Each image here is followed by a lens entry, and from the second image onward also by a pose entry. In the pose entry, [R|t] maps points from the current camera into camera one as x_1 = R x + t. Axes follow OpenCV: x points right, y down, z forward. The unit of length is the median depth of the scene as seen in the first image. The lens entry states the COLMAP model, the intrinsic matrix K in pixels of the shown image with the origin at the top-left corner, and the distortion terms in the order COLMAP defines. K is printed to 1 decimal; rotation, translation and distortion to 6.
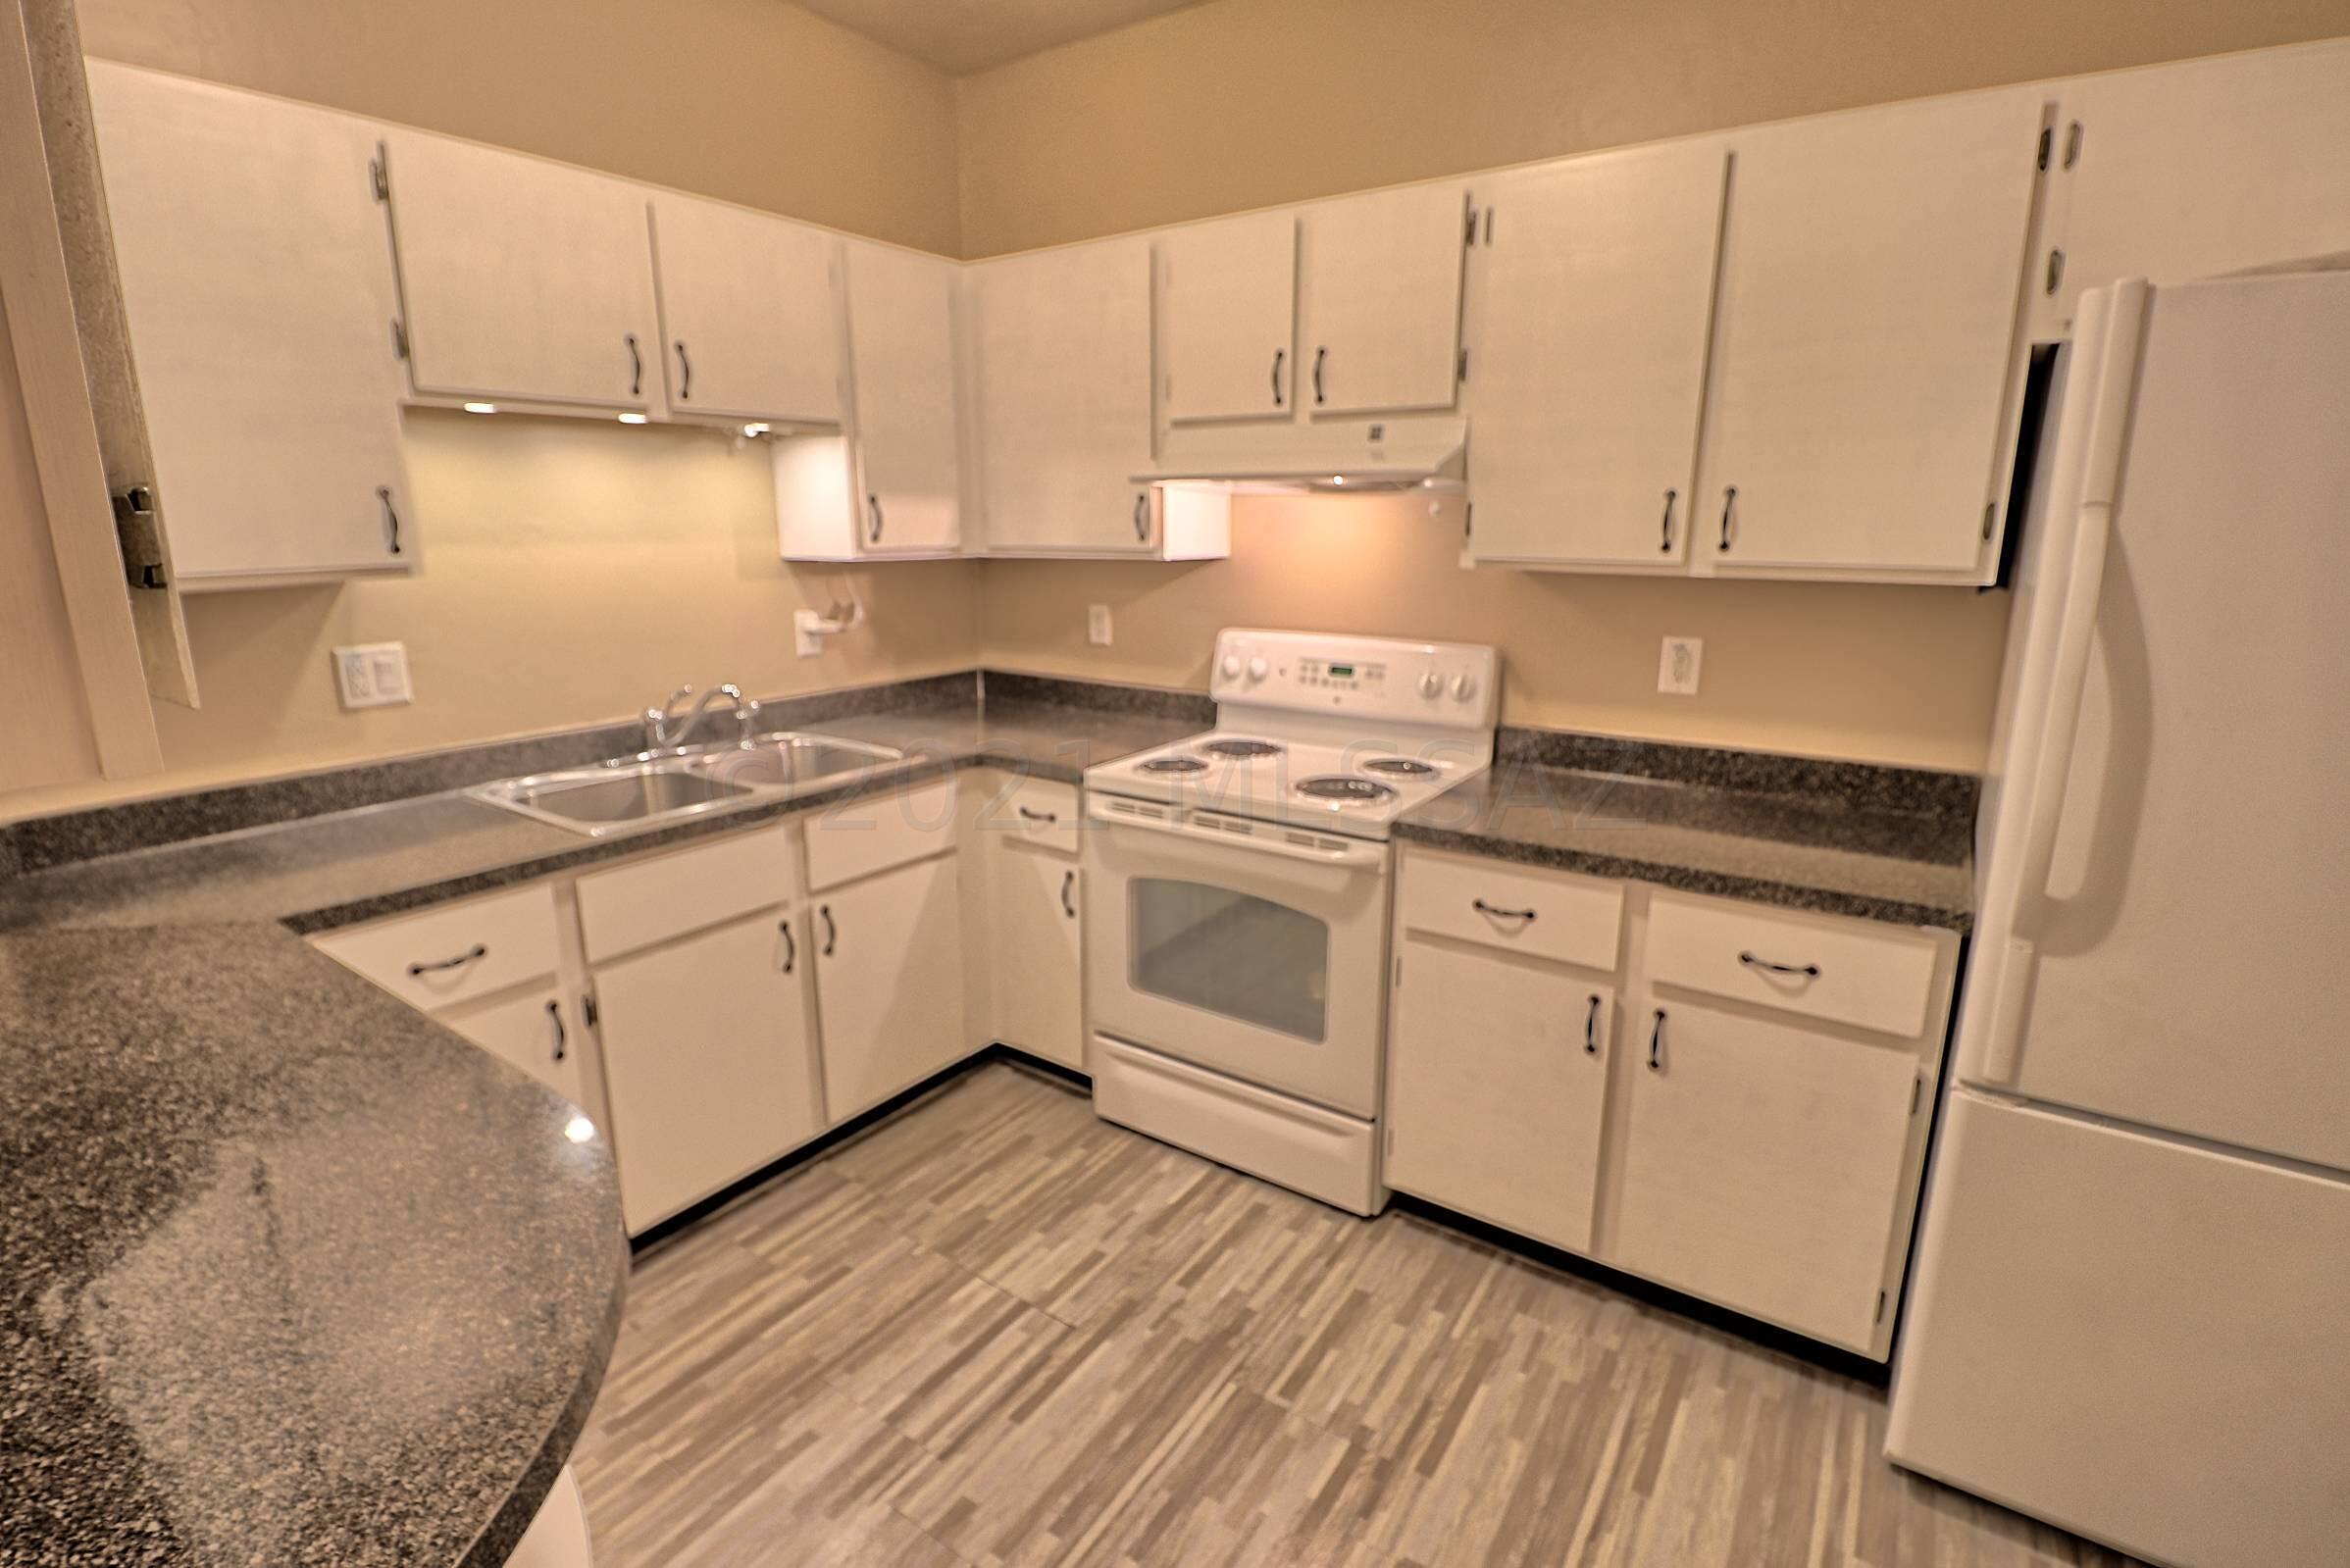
lens RADIAL K [[1099.0, 0, 1188.0], [0, 1099.0, 775.7], [0, 0, 1]] dist [-0.009981, -0.004987]
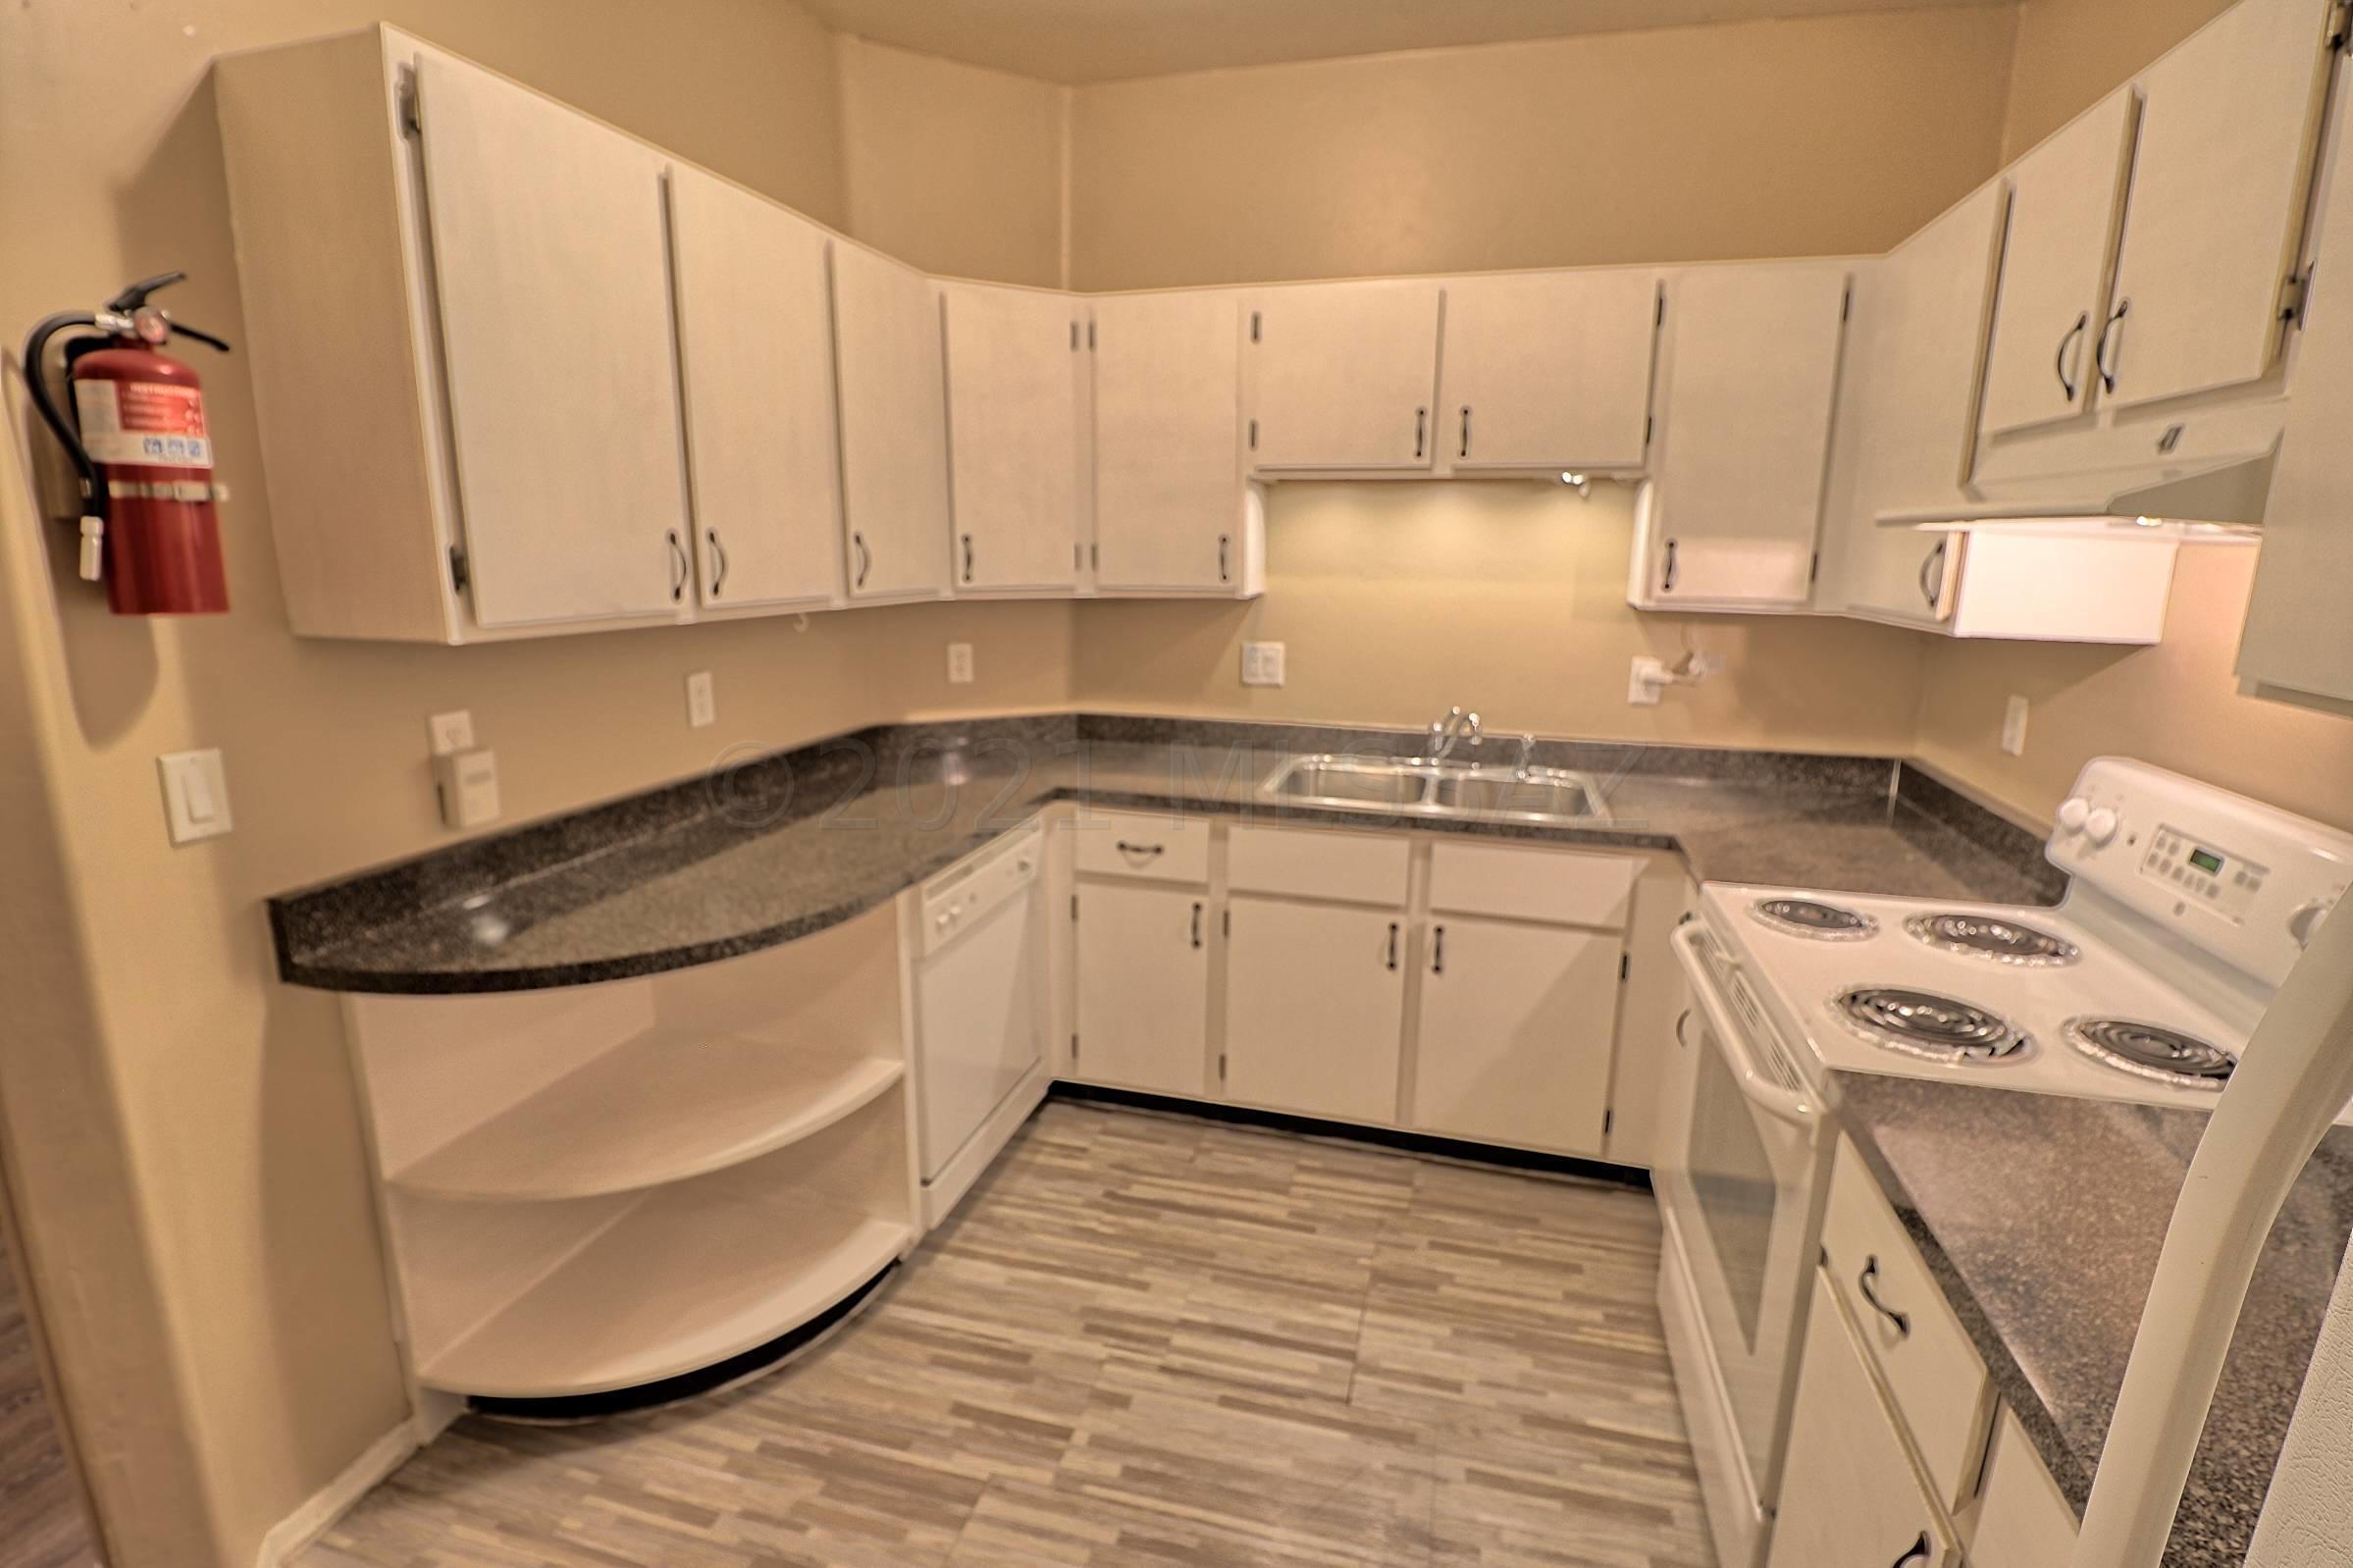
lens RADIAL K [[1100.5, 0, 1188.6], [0, 1100.5, 781.0], [0, 0, 1]] dist [-0.009981, -0.004987]
pose [[0.317898, 0.205049, -0.925687, 0.564817], [-0.226877, 0.964421, 0.135715, -0.109694], [0.920580, 0.166874, 0.353108, 0.391980]]
